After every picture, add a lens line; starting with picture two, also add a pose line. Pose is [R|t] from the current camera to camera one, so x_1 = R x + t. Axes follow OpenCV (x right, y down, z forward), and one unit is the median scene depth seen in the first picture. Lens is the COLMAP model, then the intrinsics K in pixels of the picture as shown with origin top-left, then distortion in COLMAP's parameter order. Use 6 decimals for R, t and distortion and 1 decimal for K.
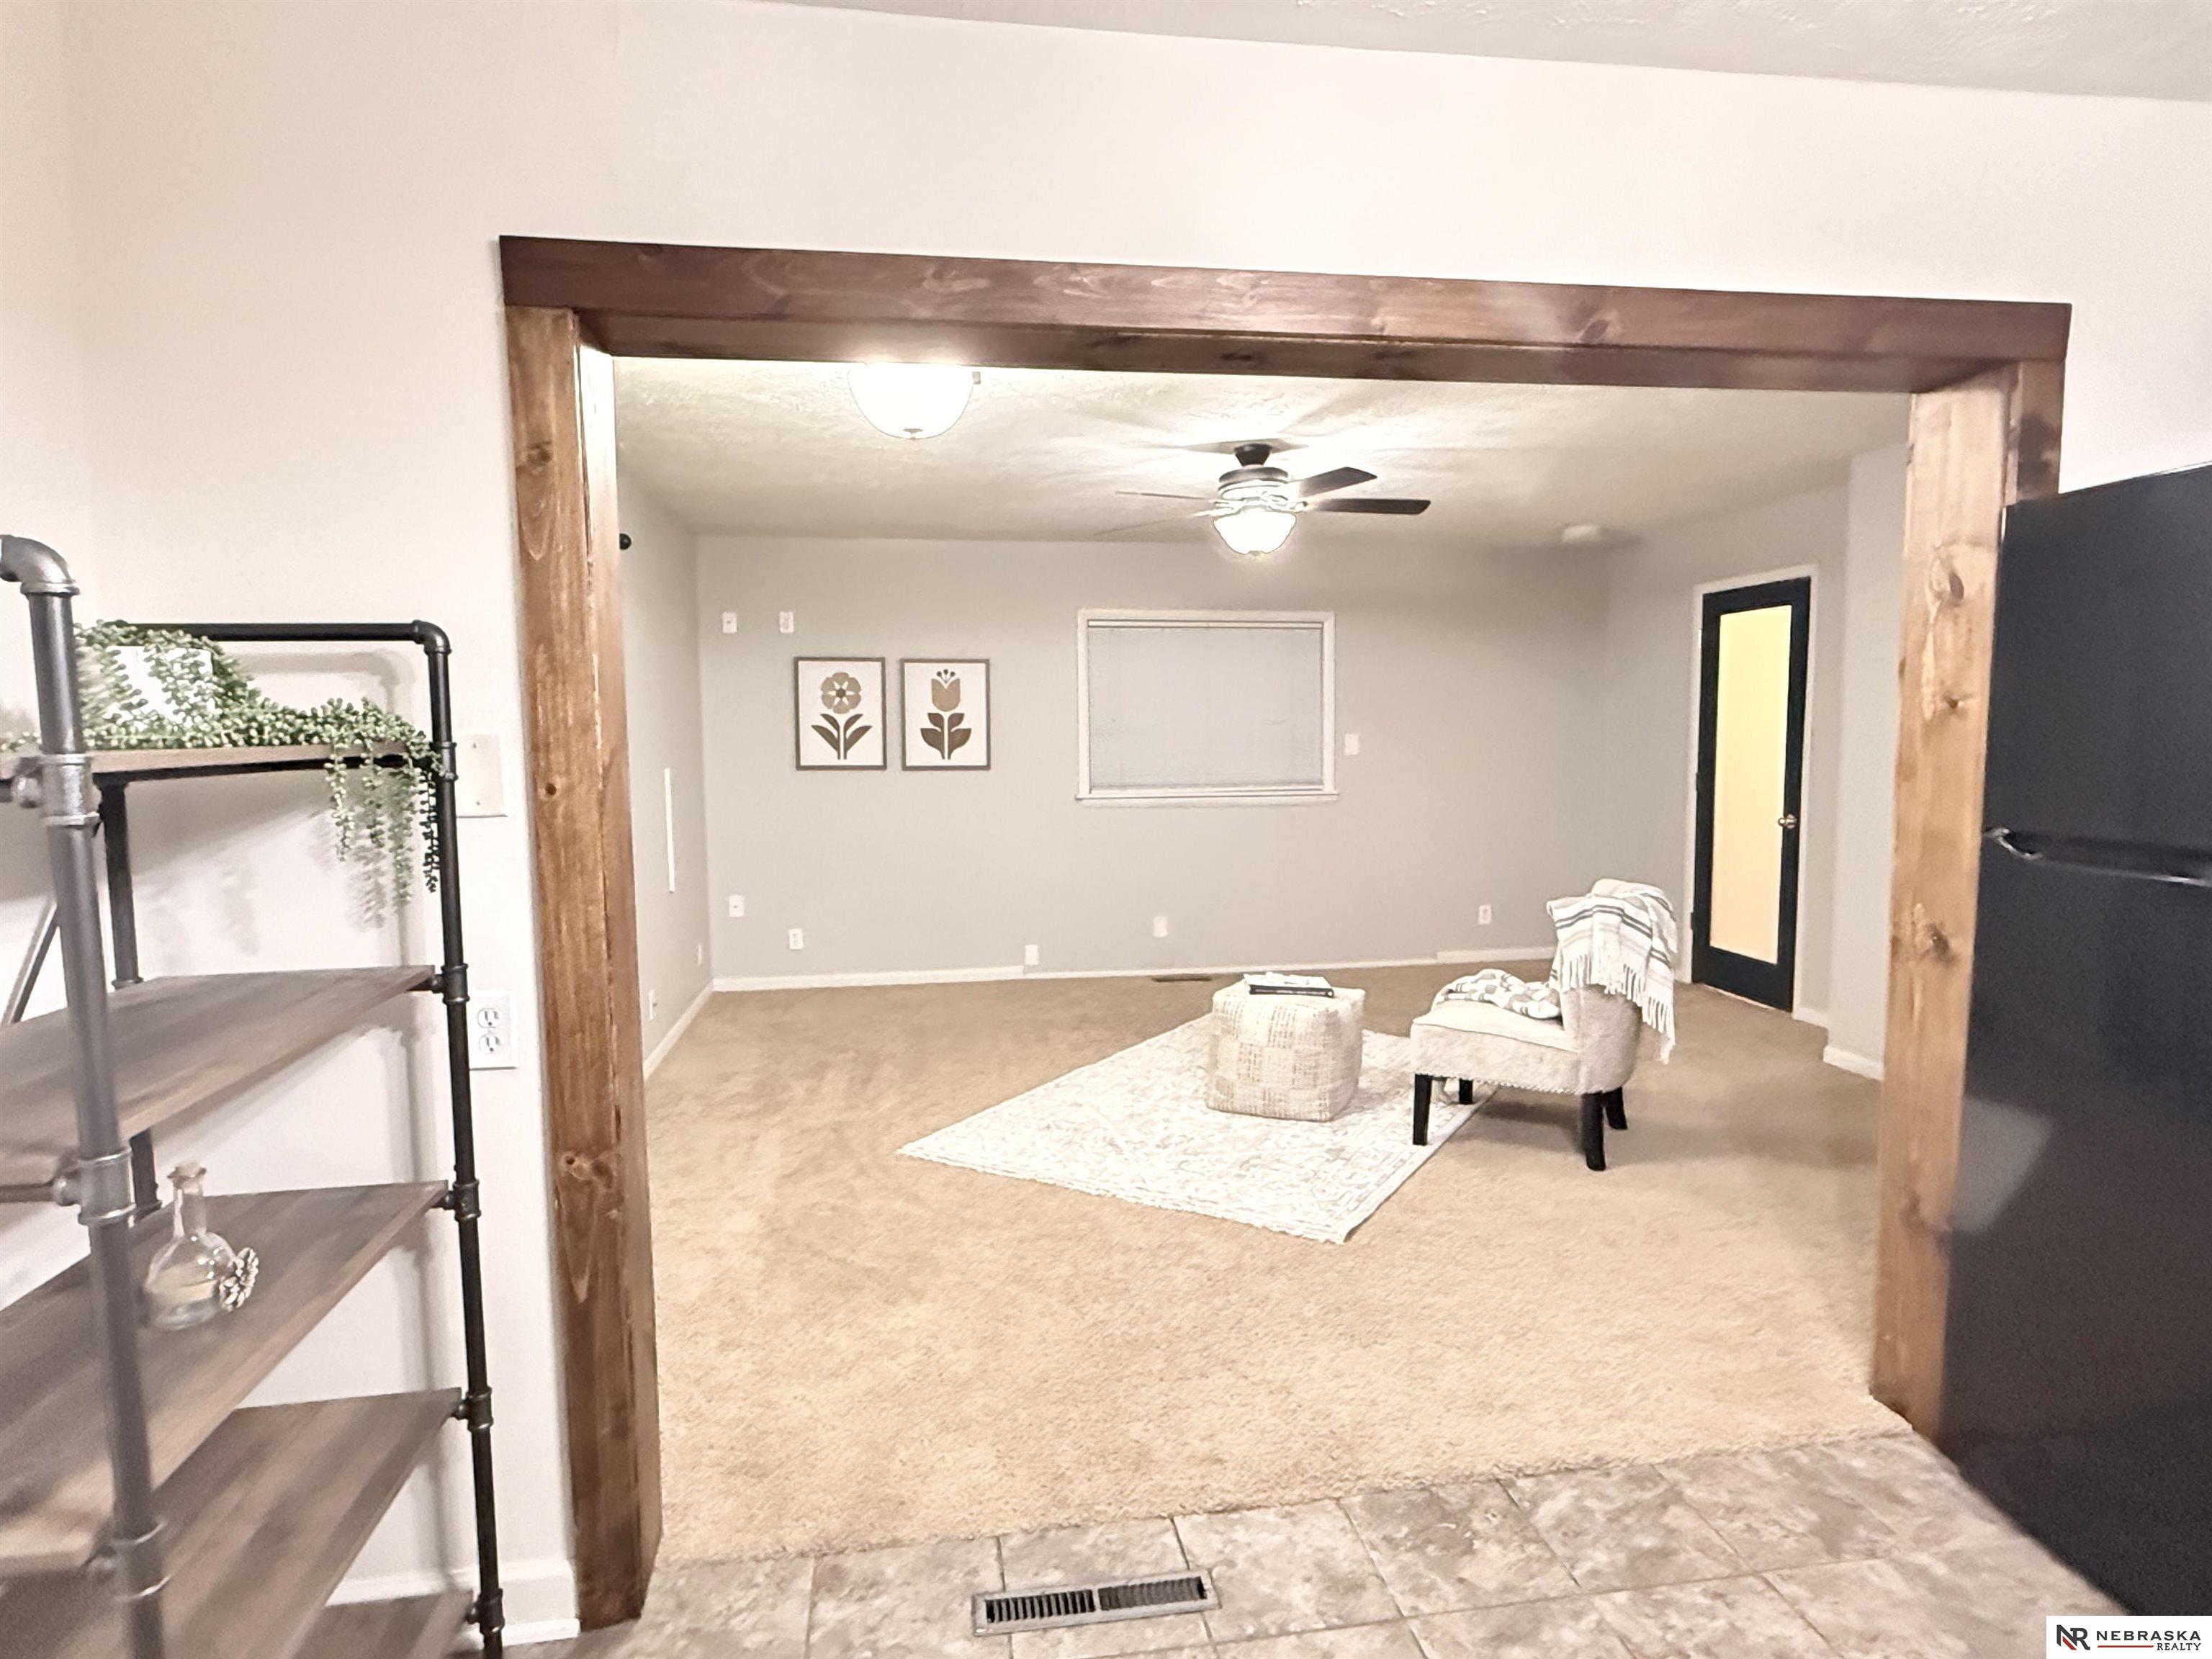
lens RADIAL K [[1225.1, 0, 1099.3], [0, 1225.1, 836.5], [0, 0, 1]] dist [0.001059, -0.001737]
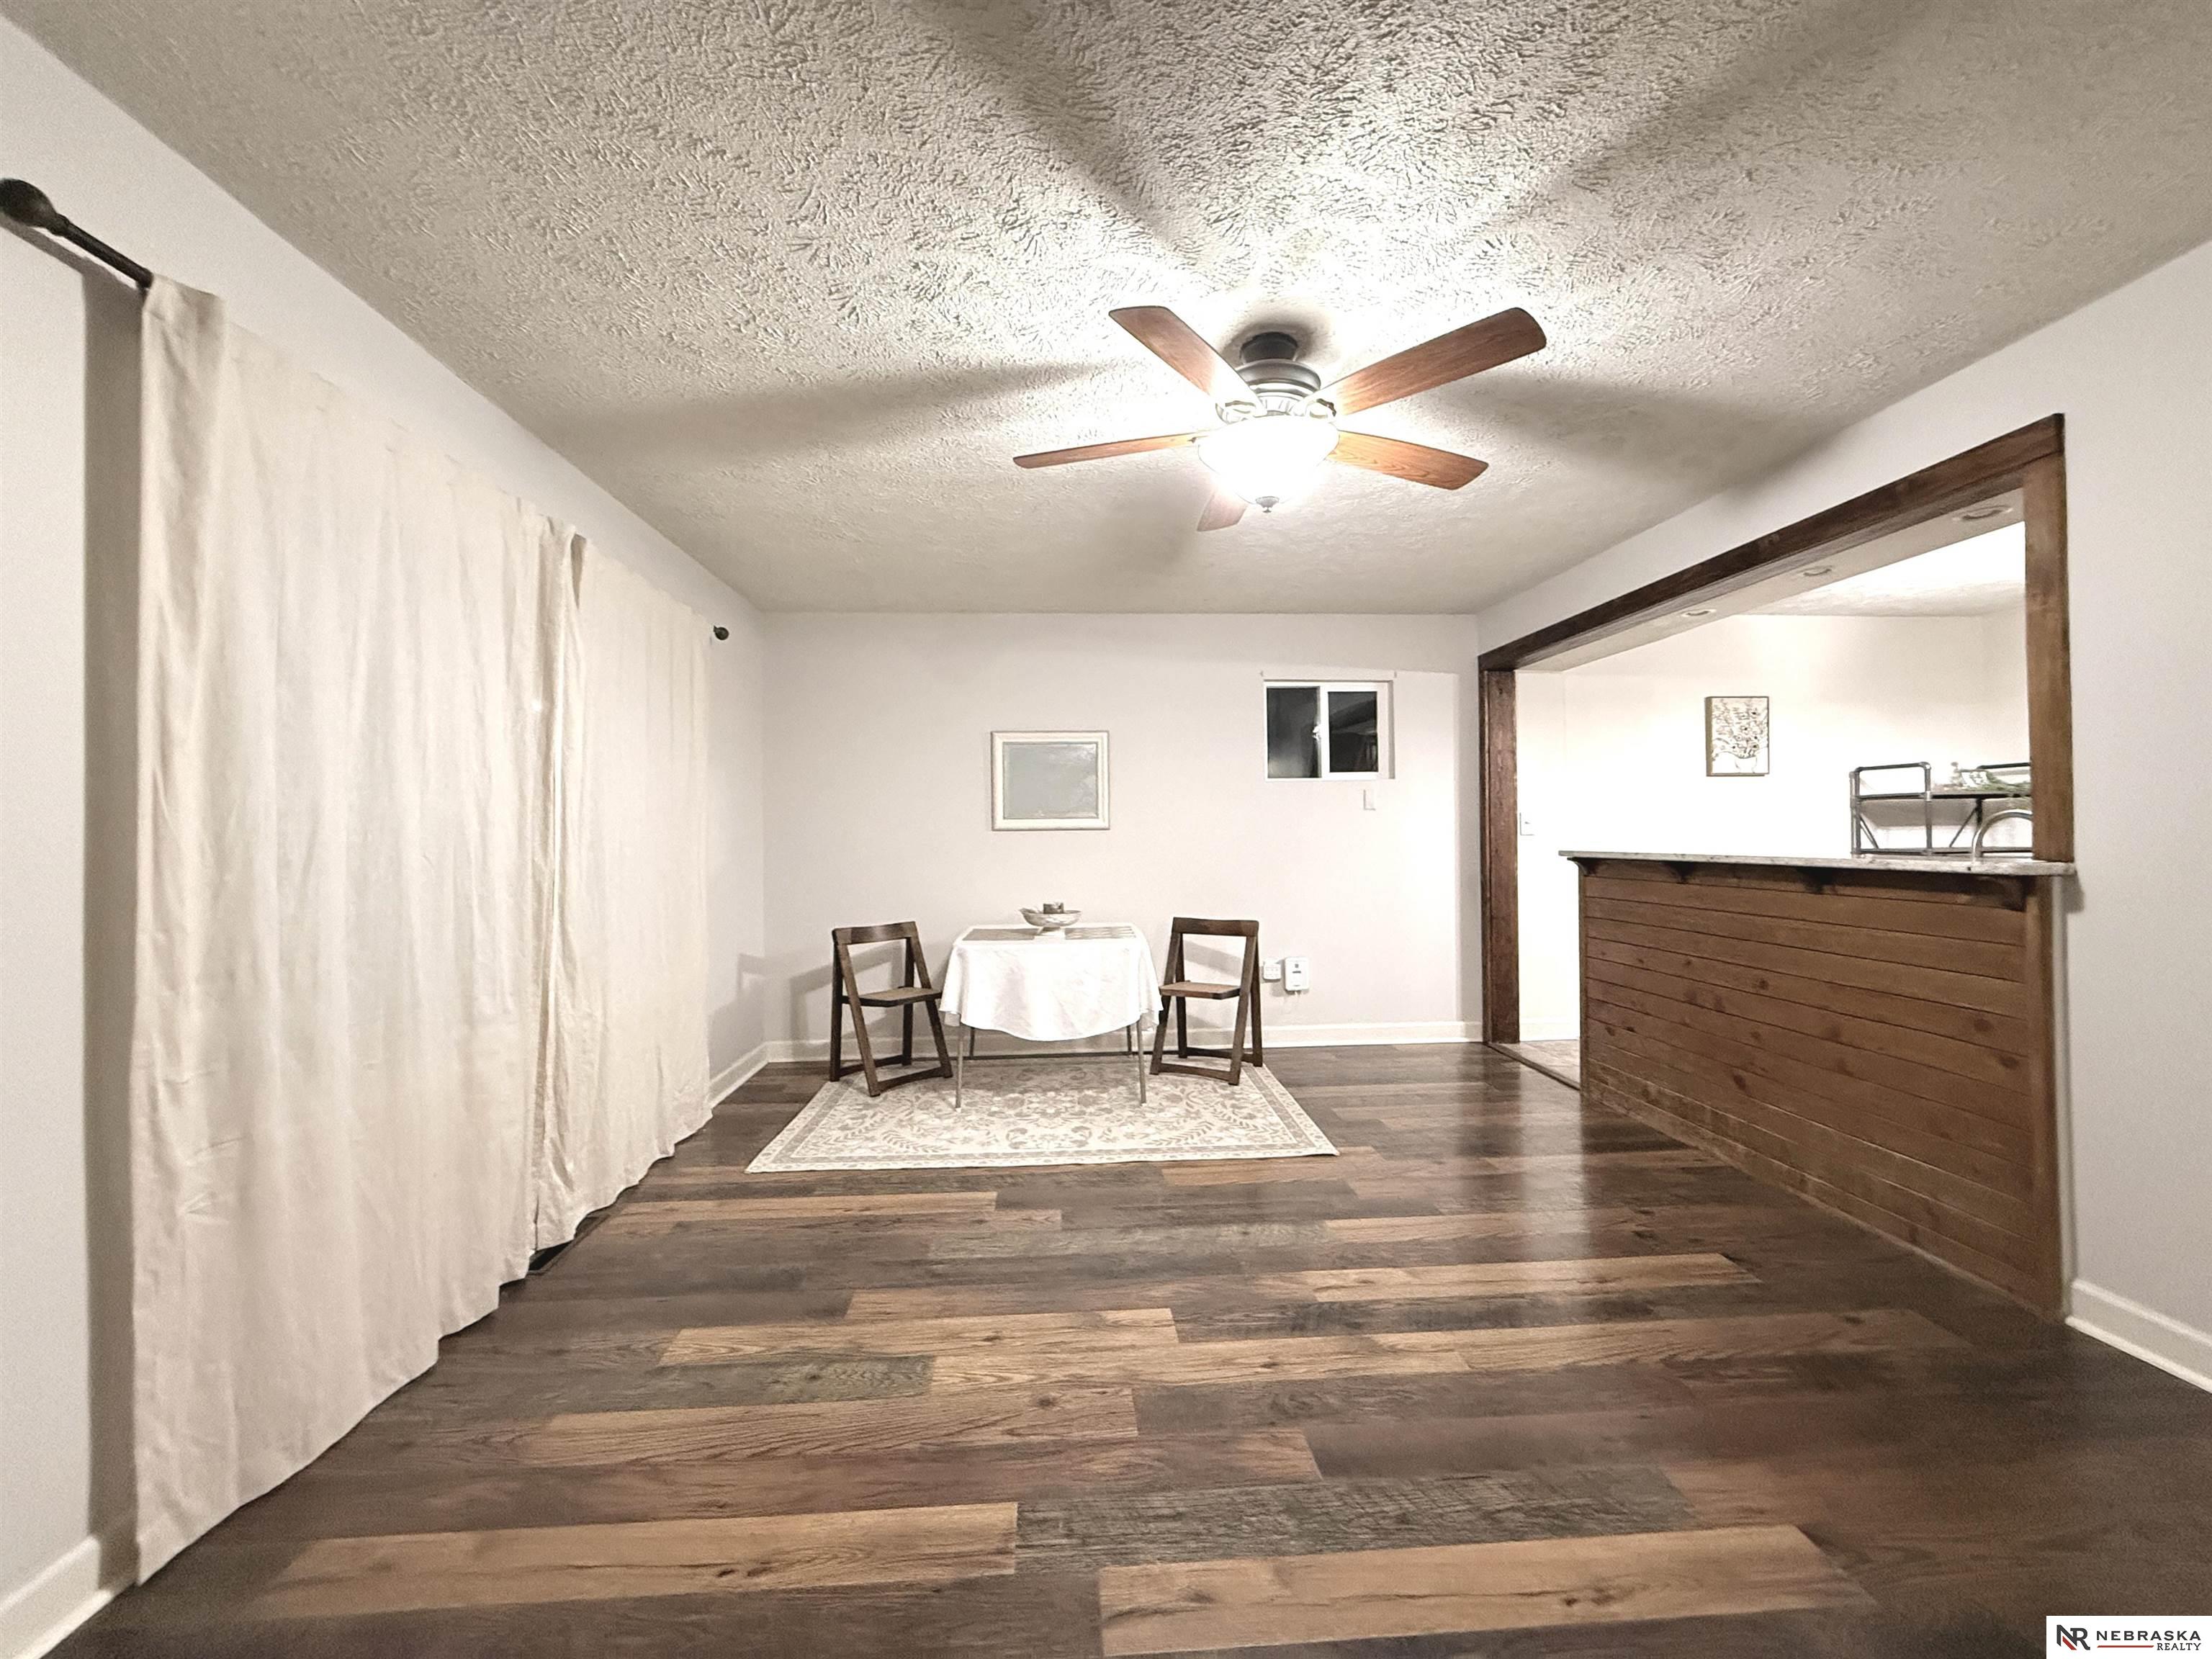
lens RADIAL K [[881.6, 0, 1100.9], [0, 881.6, 829.7], [0, 0, 1]] dist [0.000380, 0.000020]
pose [[-0.087831, 0.008570, -0.996099, 1.167734], [-0.072970, 0.997221, 0.015014, 0.106497], [0.993459, 0.074003, -0.086962, -0.825112]]
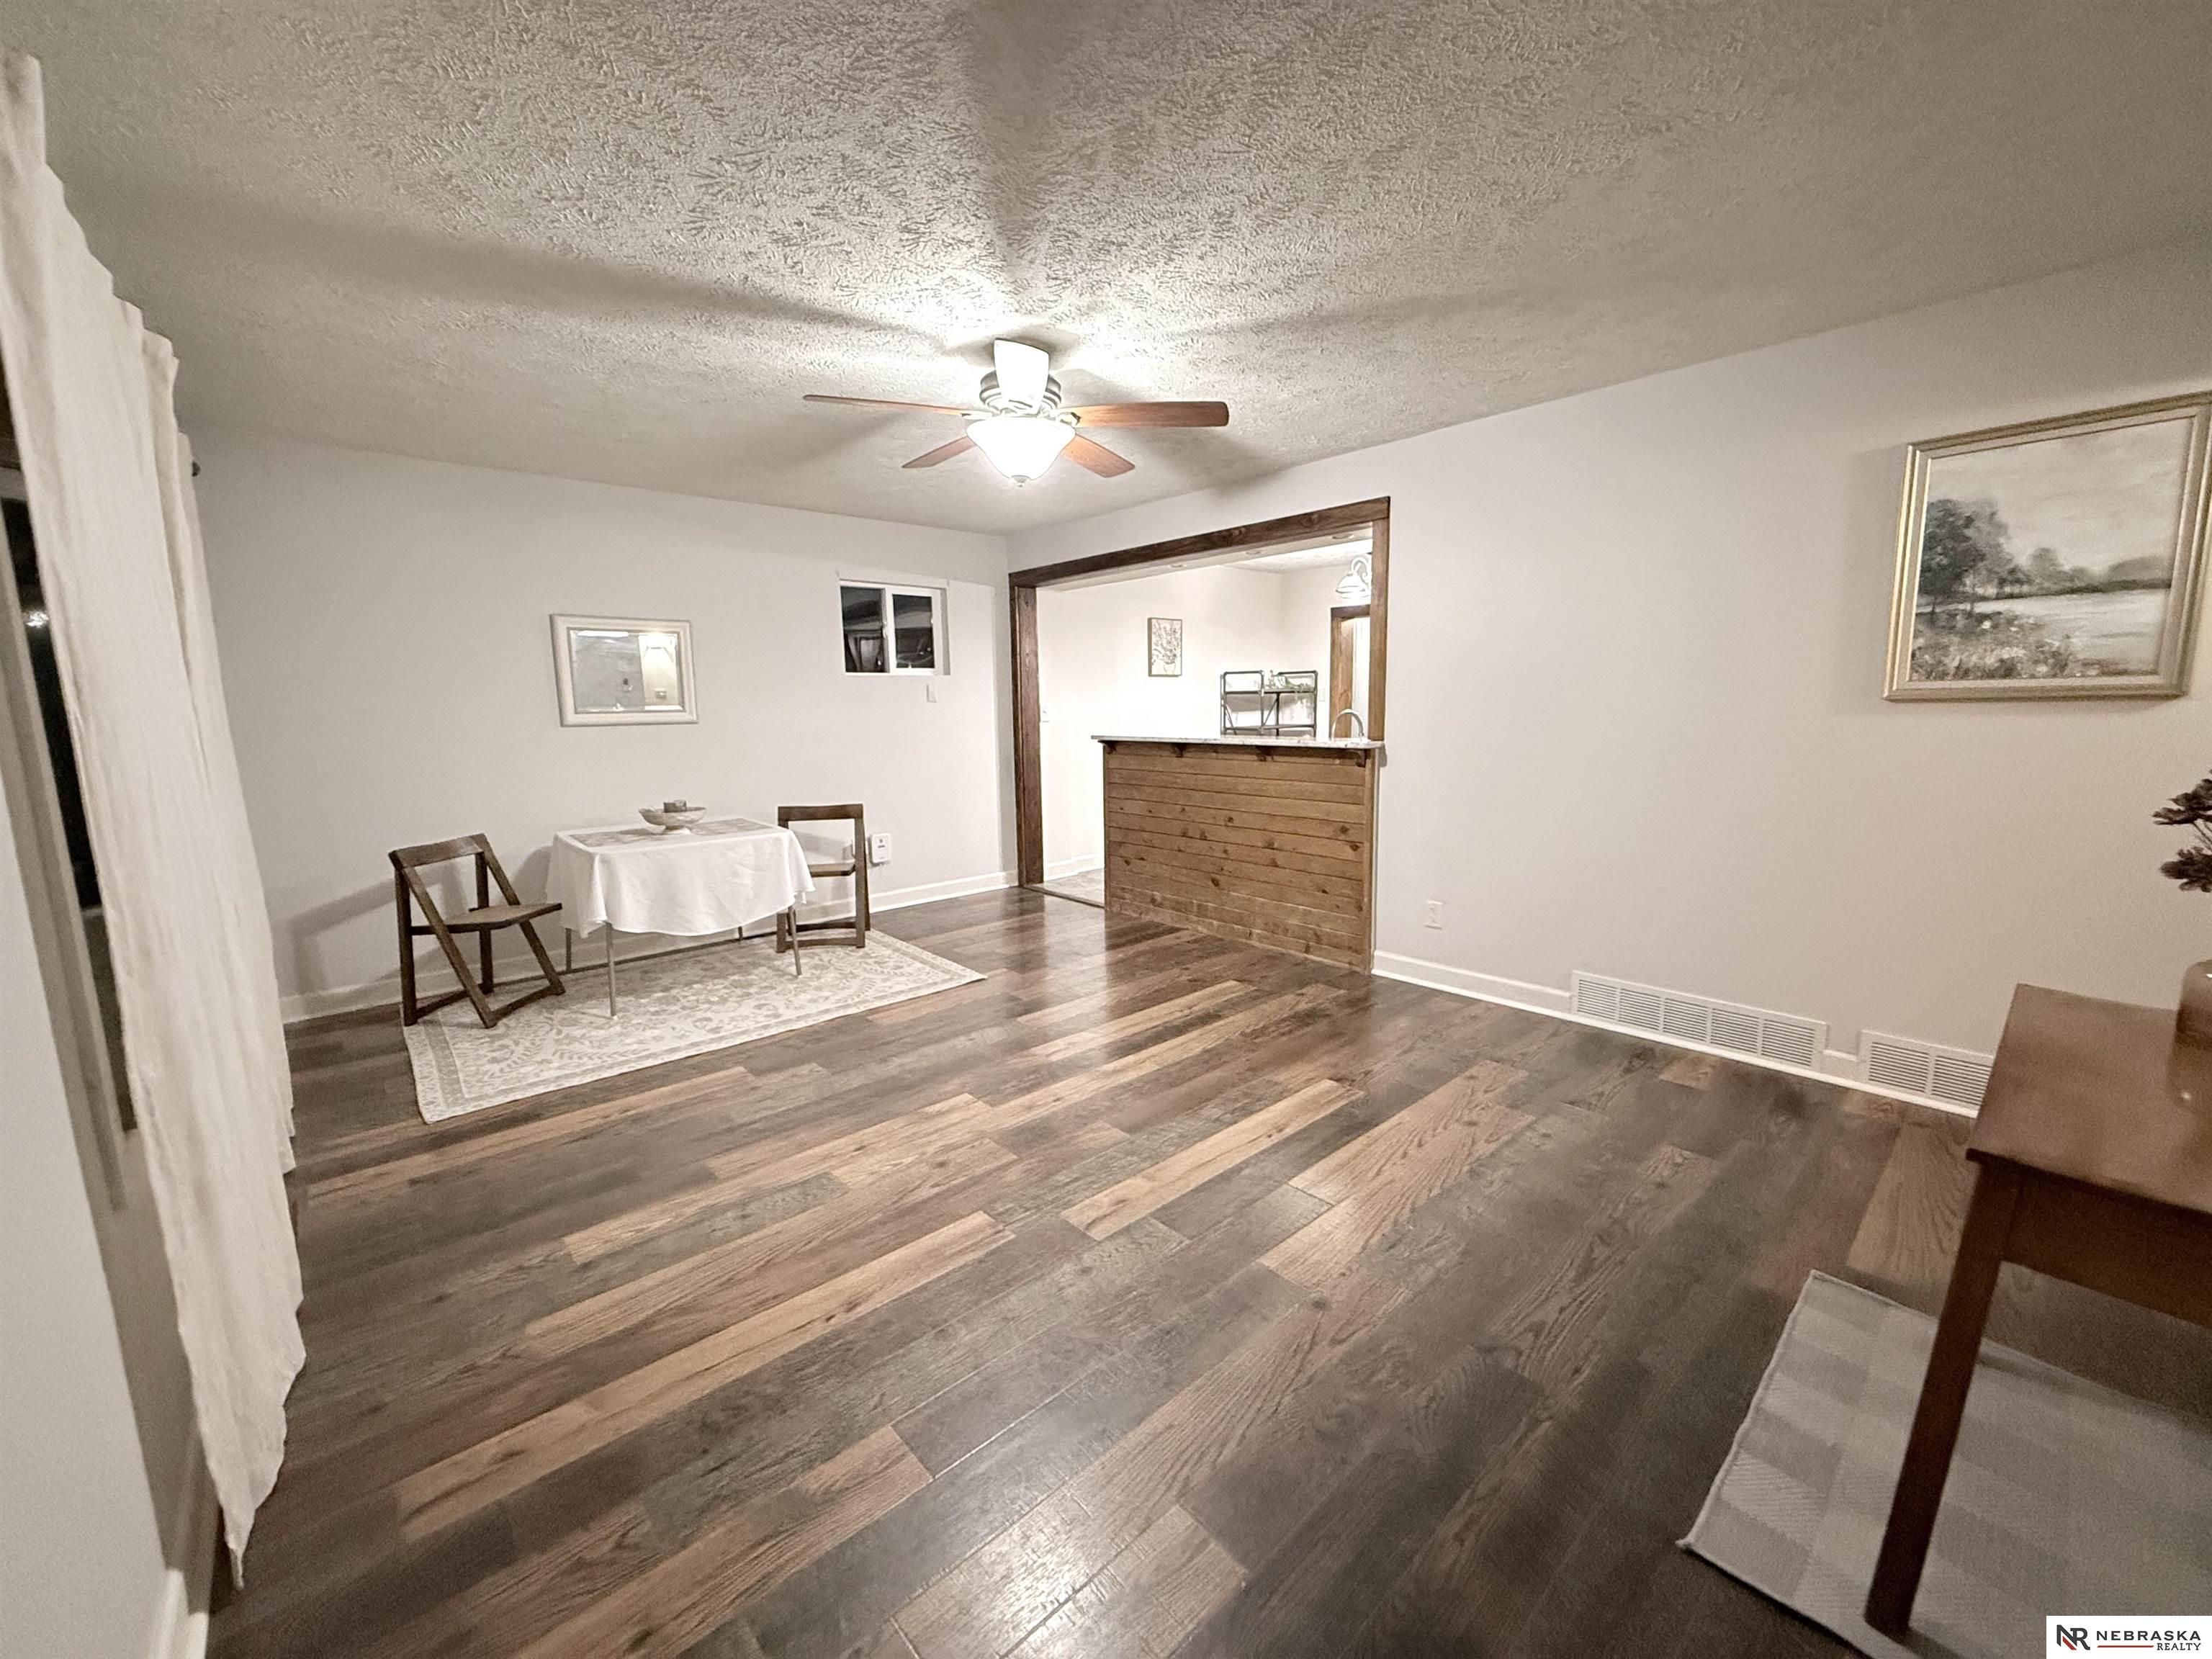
lens RADIAL K [[882.4, 0, 1102.7], [0, 882.4, 829.6], [0, 0, 1]] dist [-0.000347, -0.000309]
pose [[0.548019, 0.124902, -0.827088, 1.275726], [-0.062137, 0.992136, 0.108655, 0.102170], [0.834155, -0.008152, 0.551470, -1.149147]]
